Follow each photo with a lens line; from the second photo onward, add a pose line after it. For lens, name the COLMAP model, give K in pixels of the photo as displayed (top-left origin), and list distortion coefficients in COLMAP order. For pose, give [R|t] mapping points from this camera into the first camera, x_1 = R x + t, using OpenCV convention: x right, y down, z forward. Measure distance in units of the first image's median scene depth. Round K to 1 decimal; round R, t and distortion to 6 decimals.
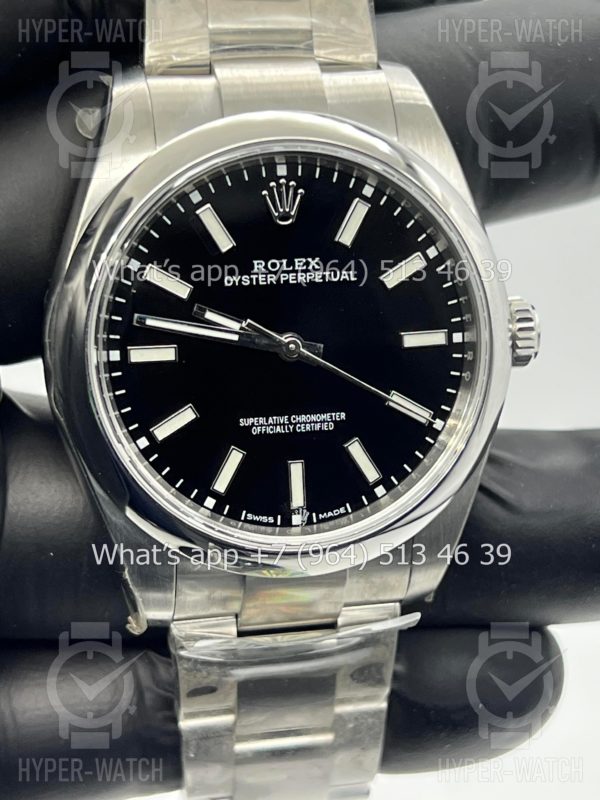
lens RADIAL K [[1896.6, 0, 296.2], [0, 1896.6, 396.3], [0, 0, 1]] dist [0.310534, 0.000000]
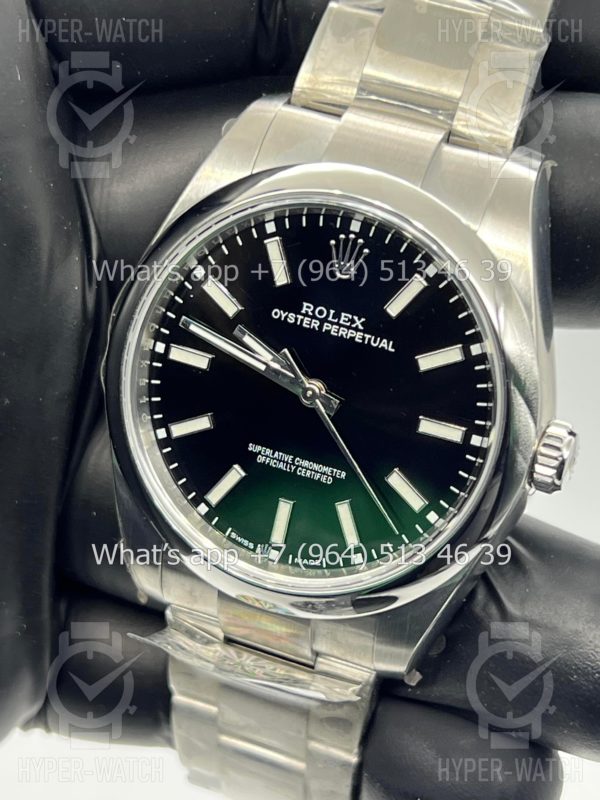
lens RADIAL K [[1896.6, 0, 301.4], [0, 1896.6, 405.4], [0, 0, 1]] dist [0.310534, 0.000000]
pose [[0.830730, 0.324511, -0.452305, 0.453716], [-0.307051, 0.944848, 0.113942, -0.133743], [0.464335, 0.044226, 0.884555, 0.093669]]
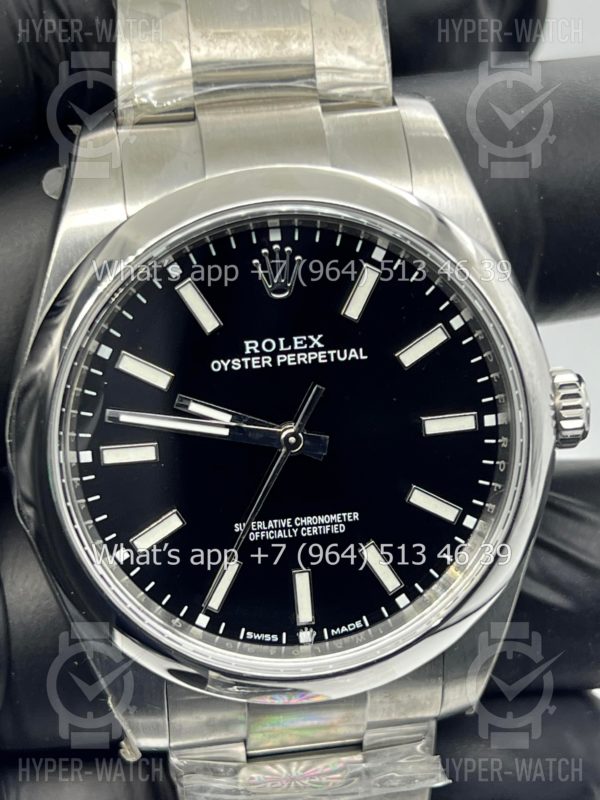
lens RADIAL K [[1896.6, 0, 304.1], [0, 1896.6, 402.0], [0, 0, 1]] dist [0.310534, 0.000000]
pose [[0.996093, -0.018927, -0.086263, 0.076838], [0.024006, 0.998015, 0.058230, -0.092244], [0.084990, -0.060073, 0.994569, 0.146455]]
